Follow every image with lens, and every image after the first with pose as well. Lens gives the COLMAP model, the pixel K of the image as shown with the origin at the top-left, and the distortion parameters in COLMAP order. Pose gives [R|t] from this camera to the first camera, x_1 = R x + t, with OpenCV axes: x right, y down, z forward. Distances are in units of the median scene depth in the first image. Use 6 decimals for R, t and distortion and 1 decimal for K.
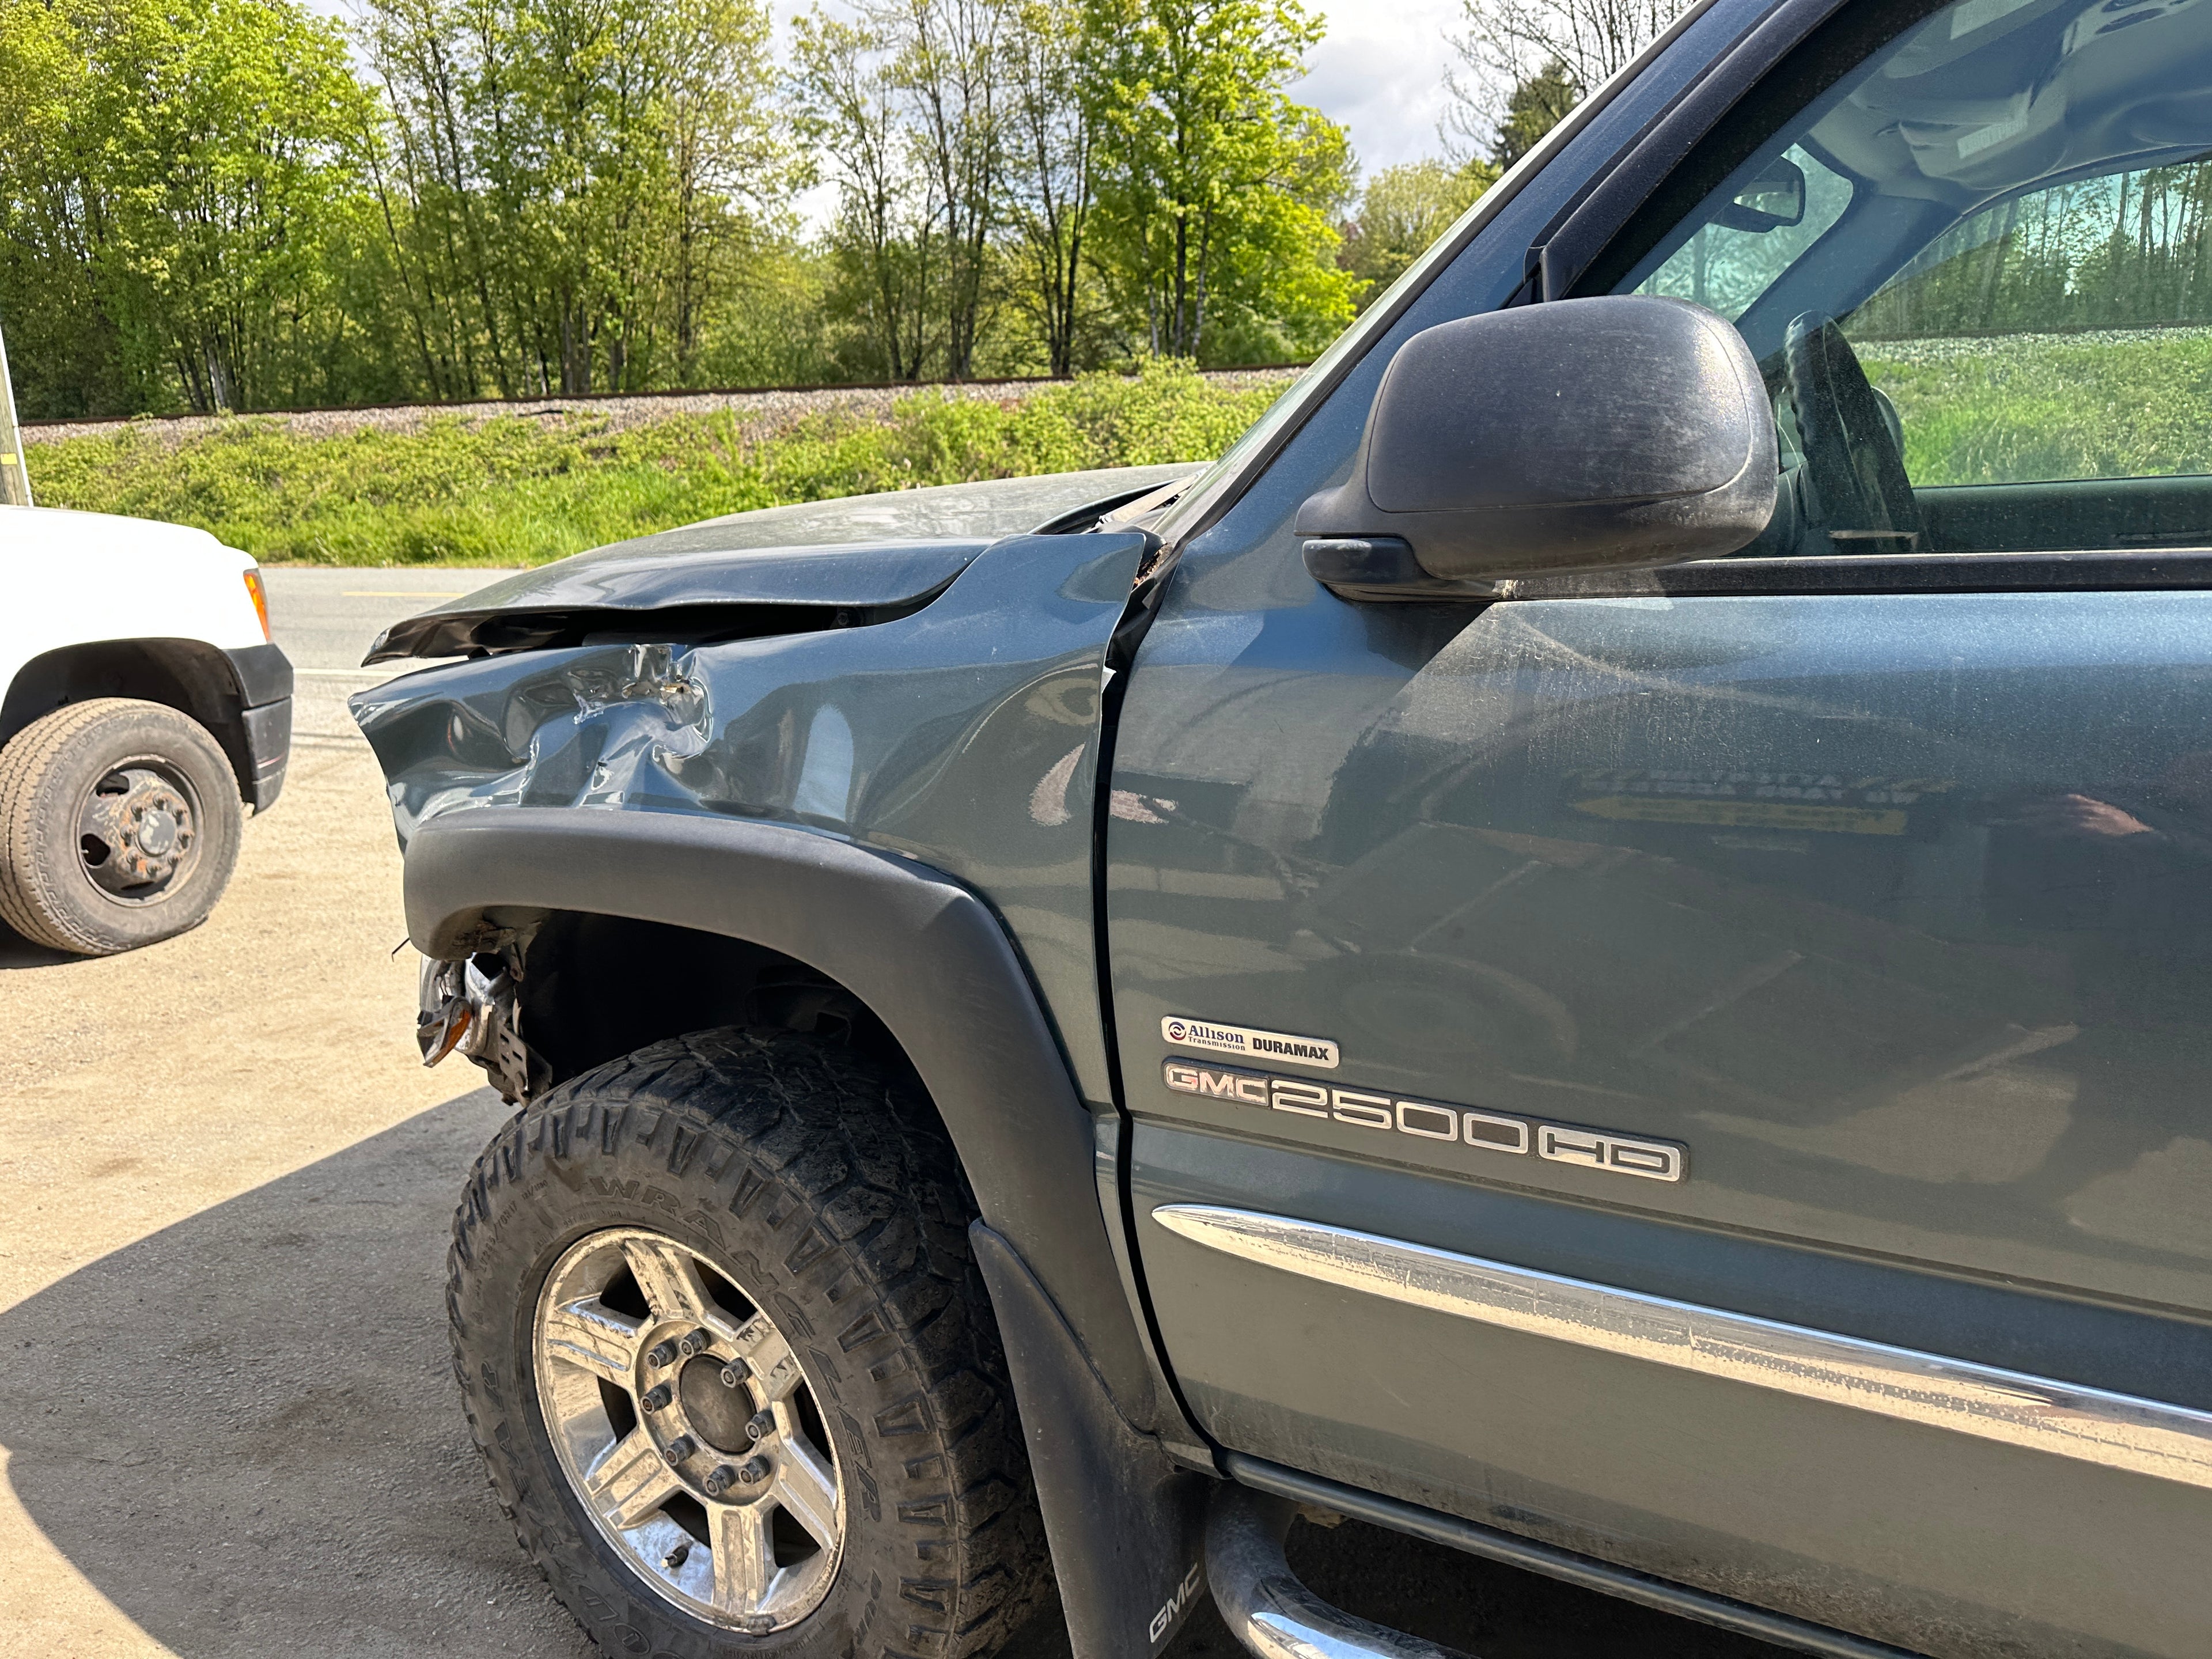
lens RADIAL K [[1557.4, 0, 1098.0], [0, 1557.4, 826.5], [0, 0, 1]] dist [0.027352, -0.034811]
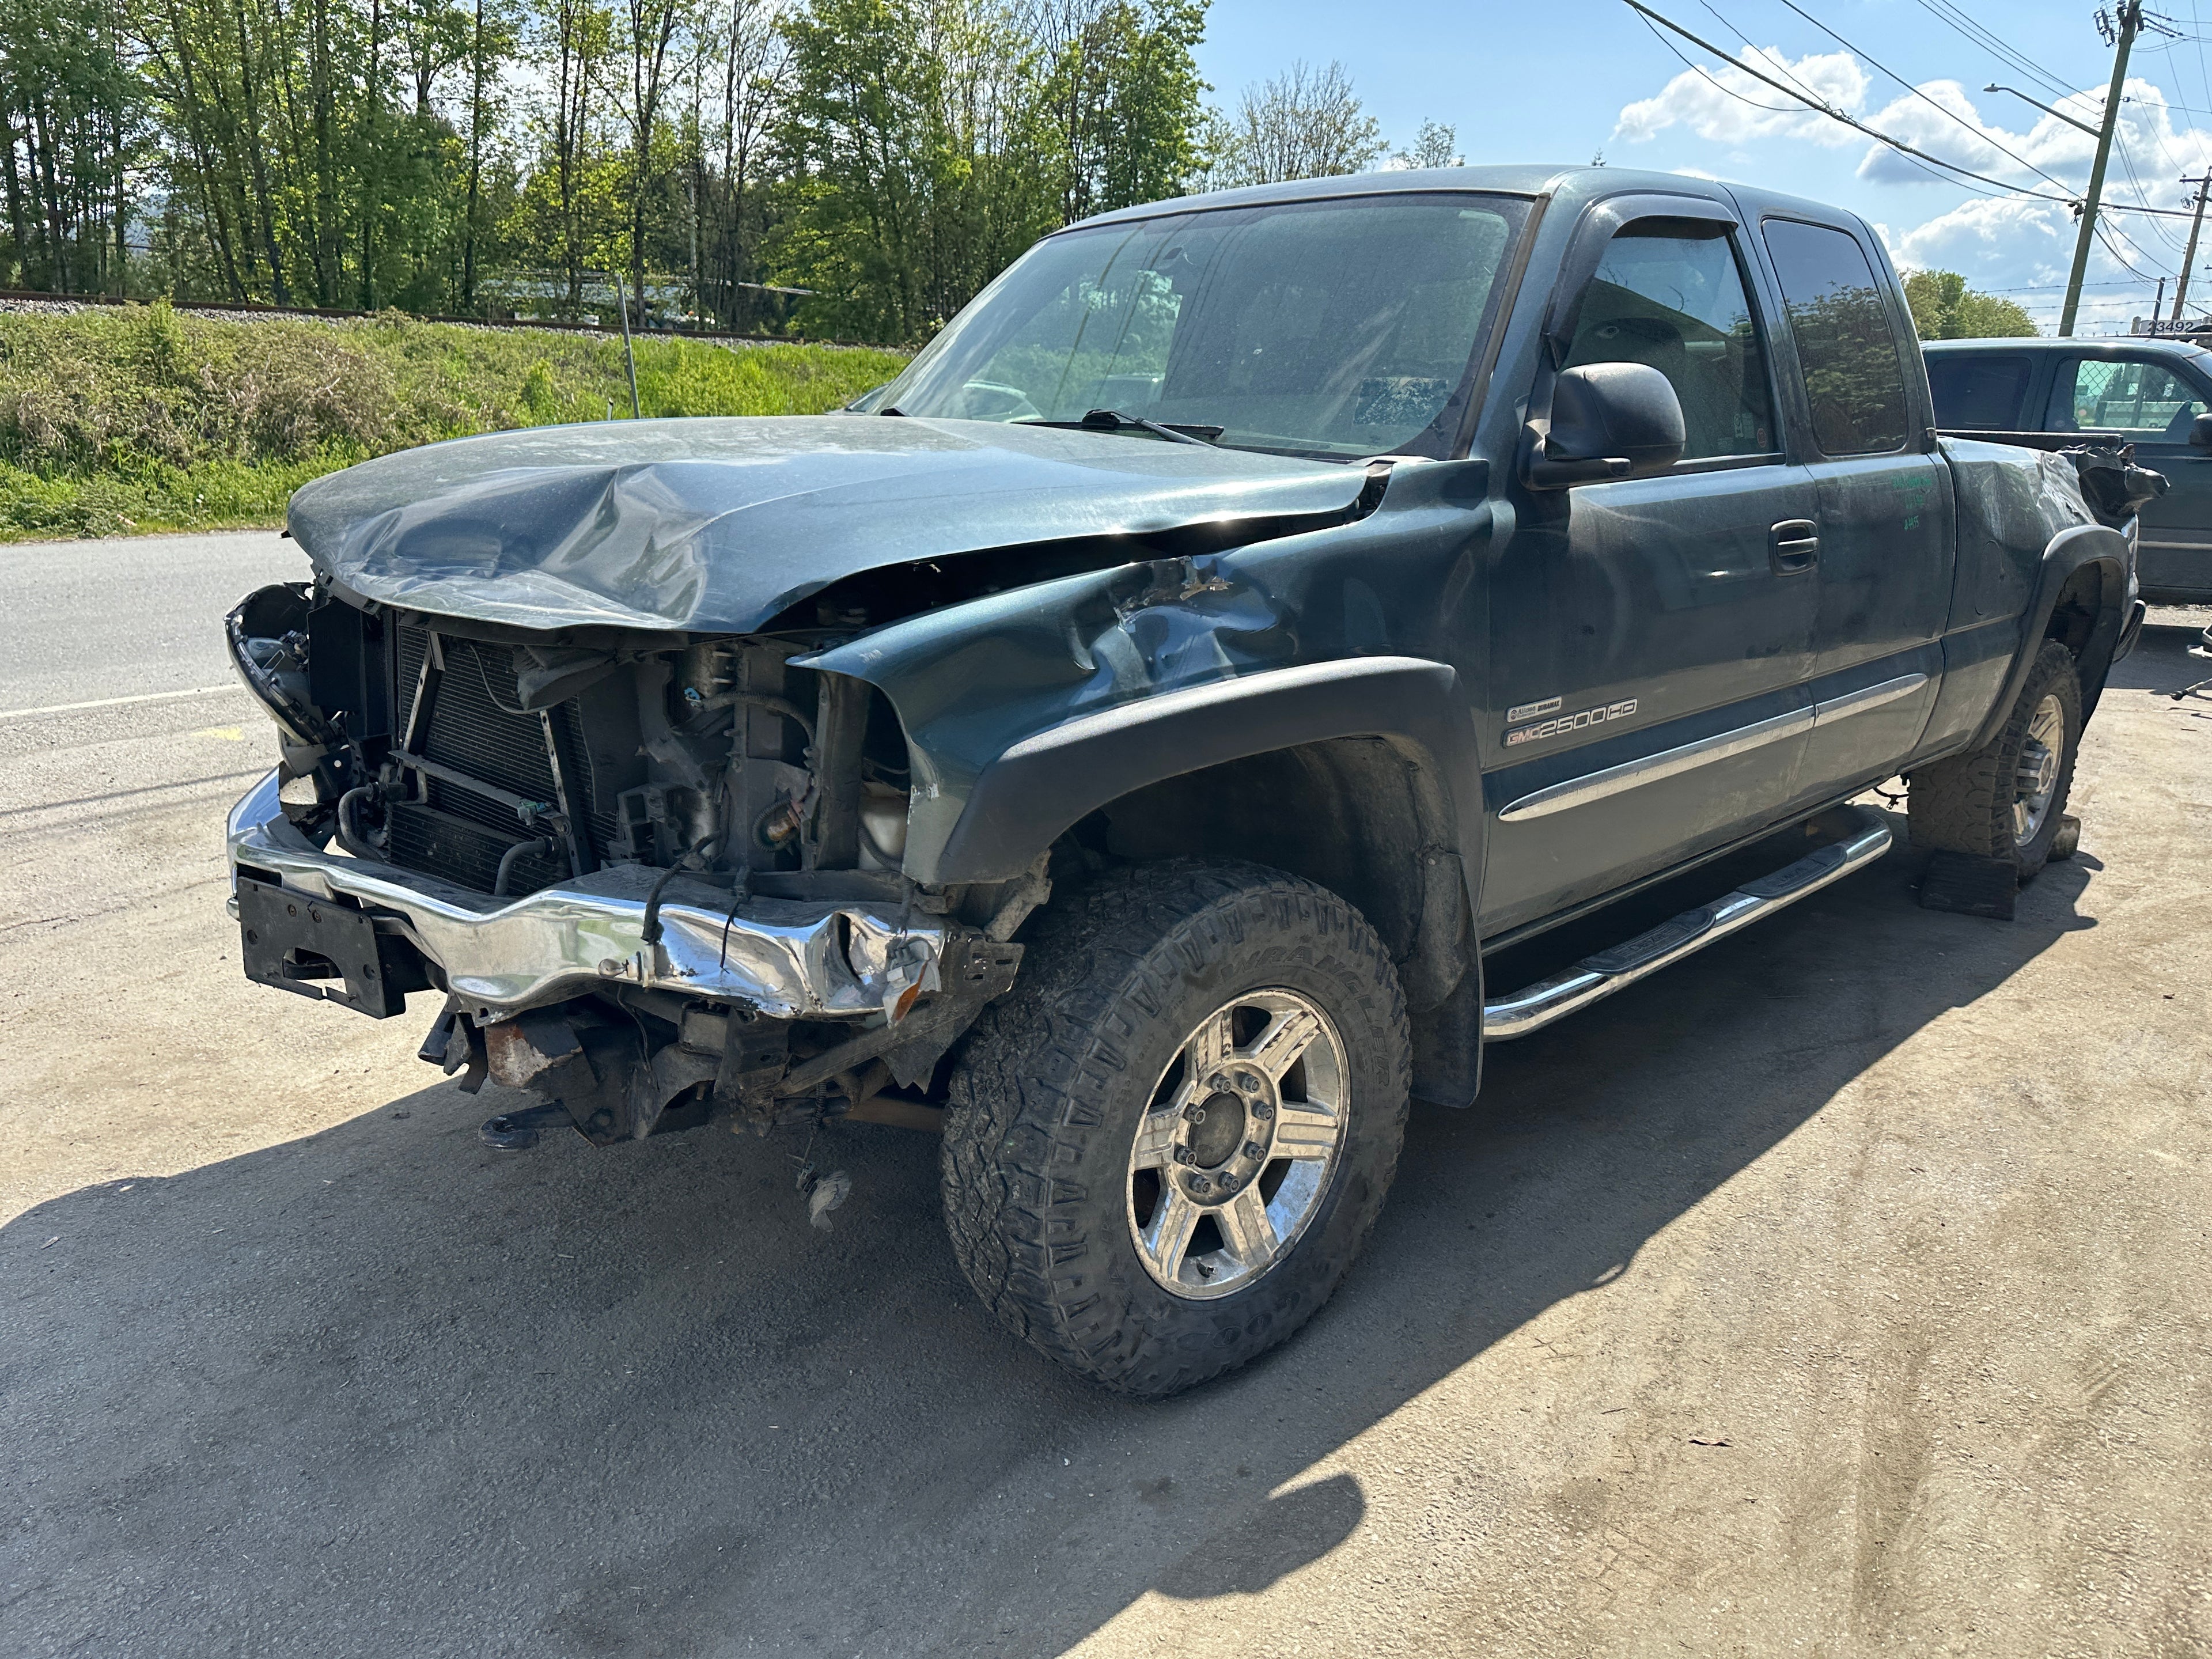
lens RADIAL K [[1557.4, 0, 1107.4], [0, 1557.4, 819.7], [0, 0, 1]] dist [0.027352, -0.034811]
pose [[0.296859, -0.209924, 0.931561, -0.073505], [0.198541, 0.967787, 0.154819, -0.005515], [-0.934054, 0.138994, 0.328975, 0.031280]]
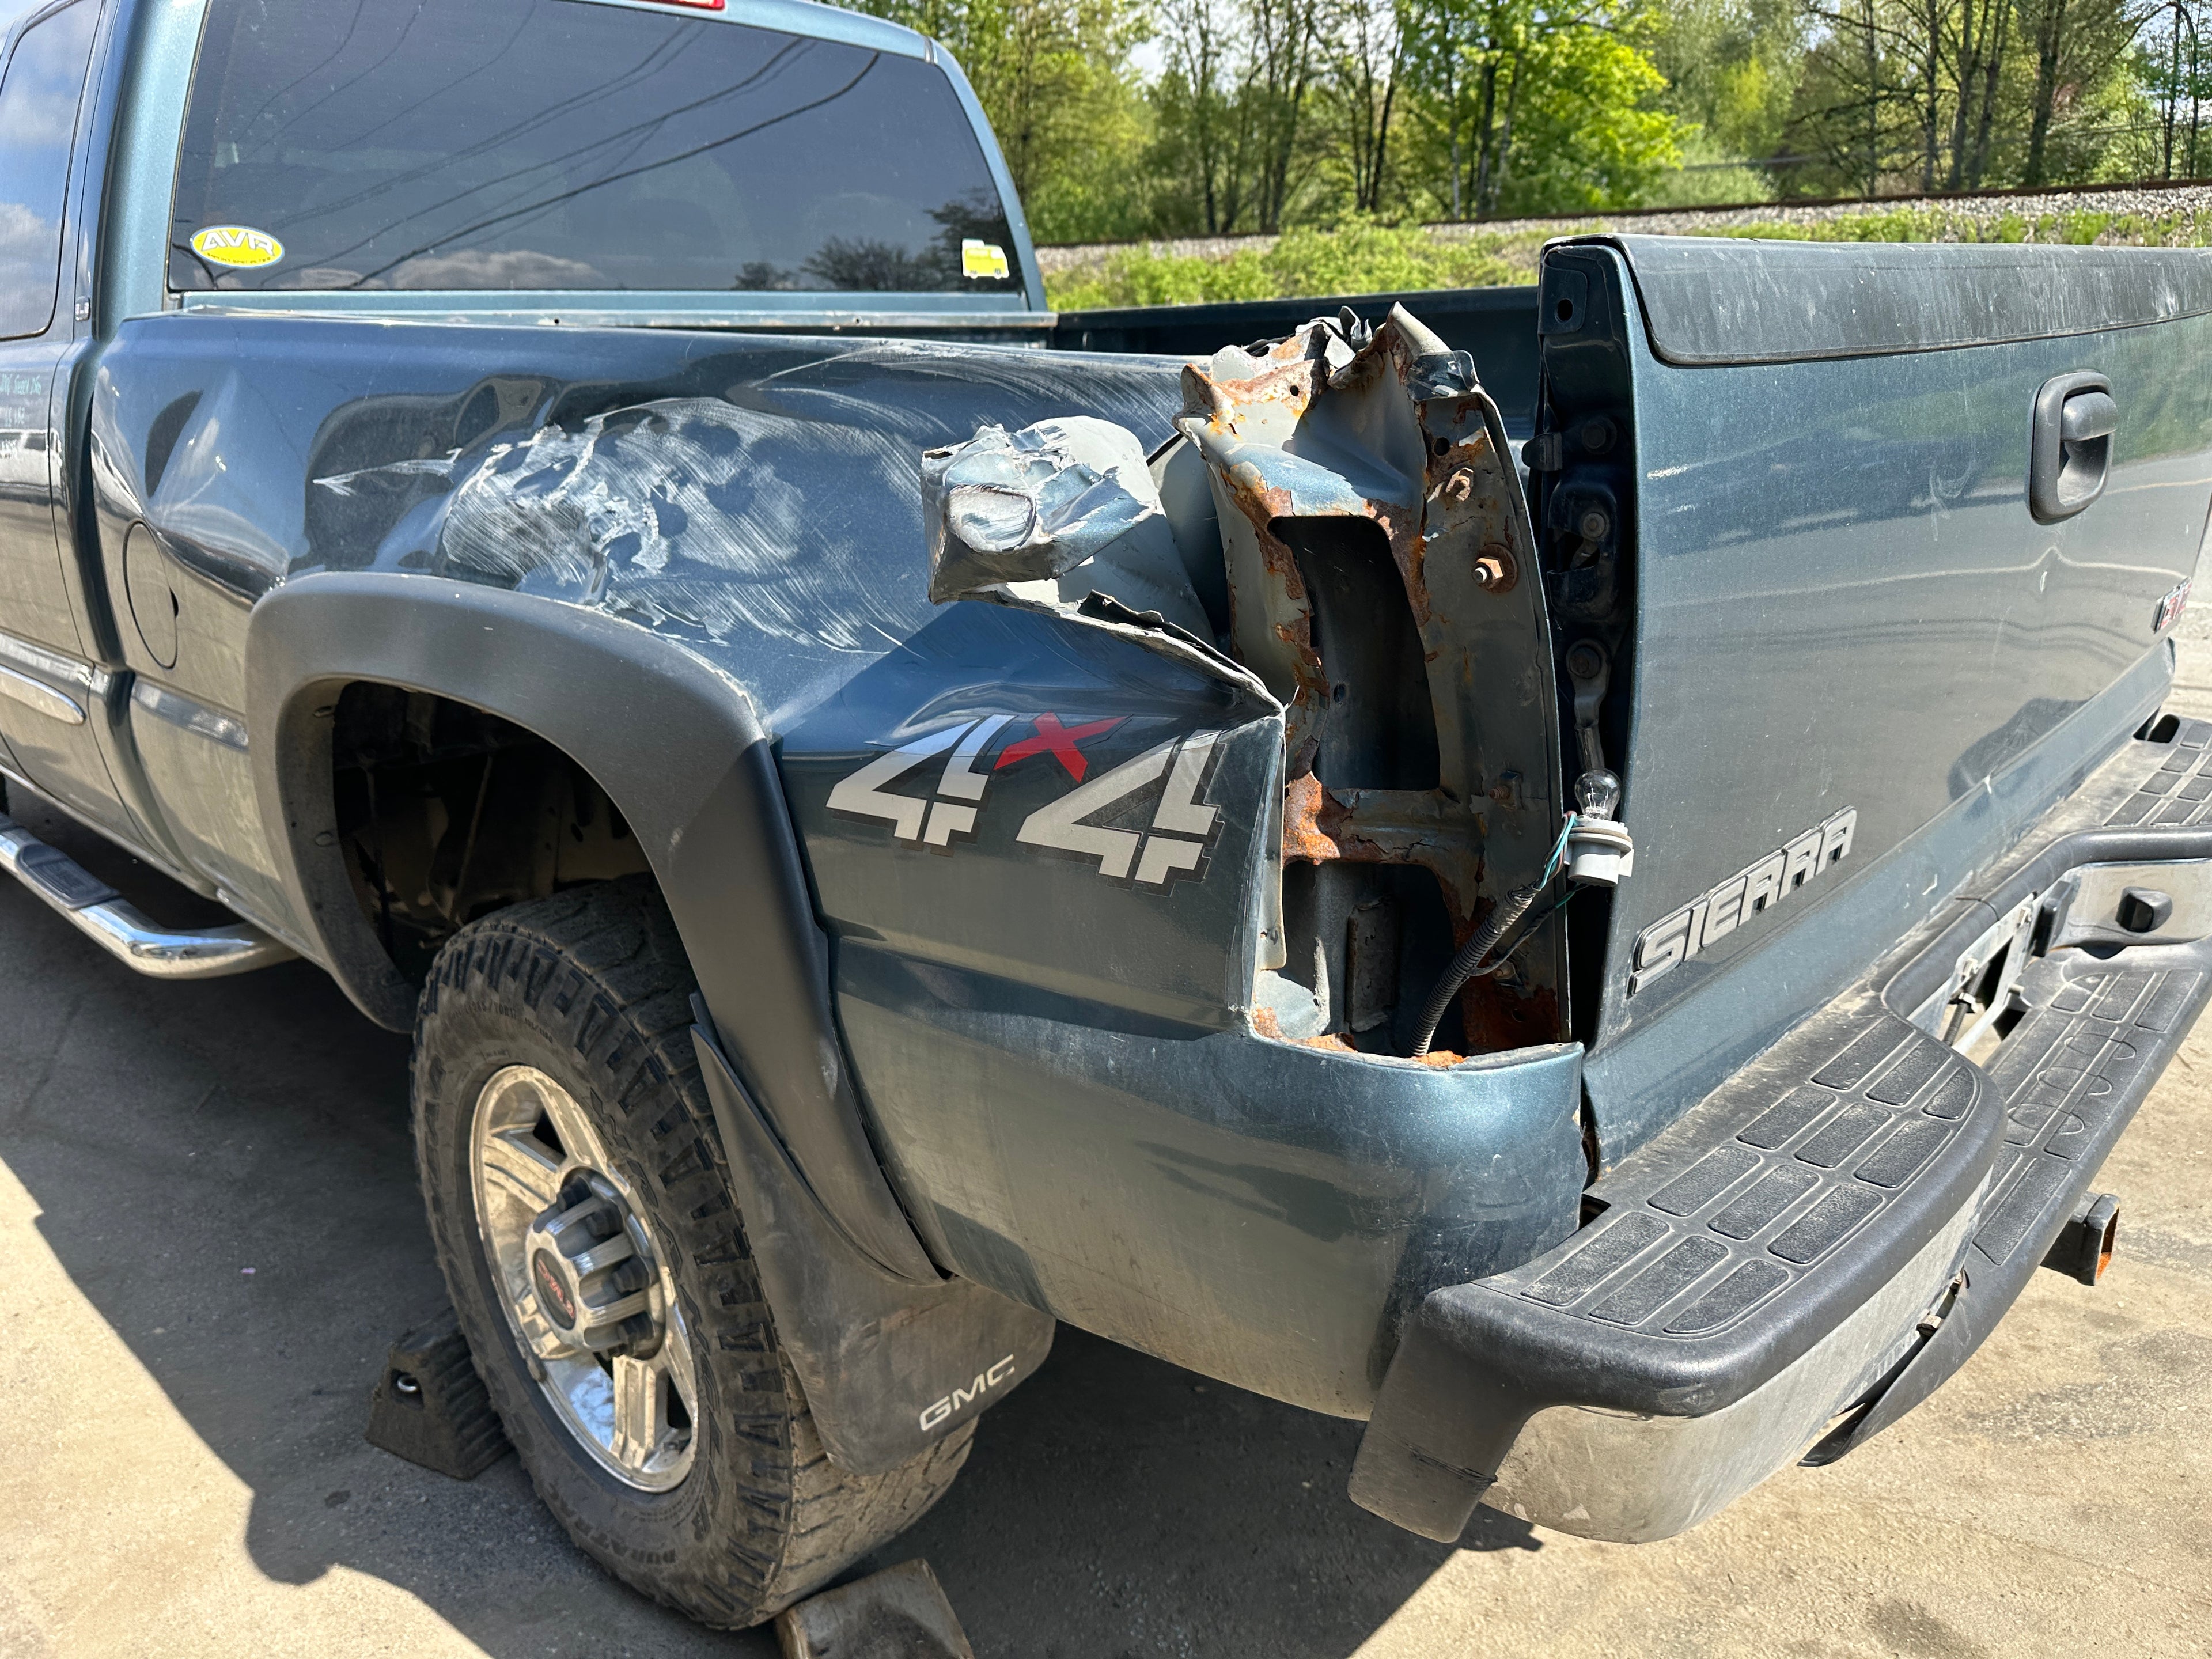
lens RADIAL K [[1557.4, 0, 1114.2], [0, 1557.4, 827.5], [0, 0, 1]] dist [0.027352, -0.034811]
pose [[0.965681, 0.088097, -0.244332, 0.107171], [-0.066574, 0.993248, 0.095005, 0.008823], [0.251052, -0.075479, 0.965026, -0.040670]]
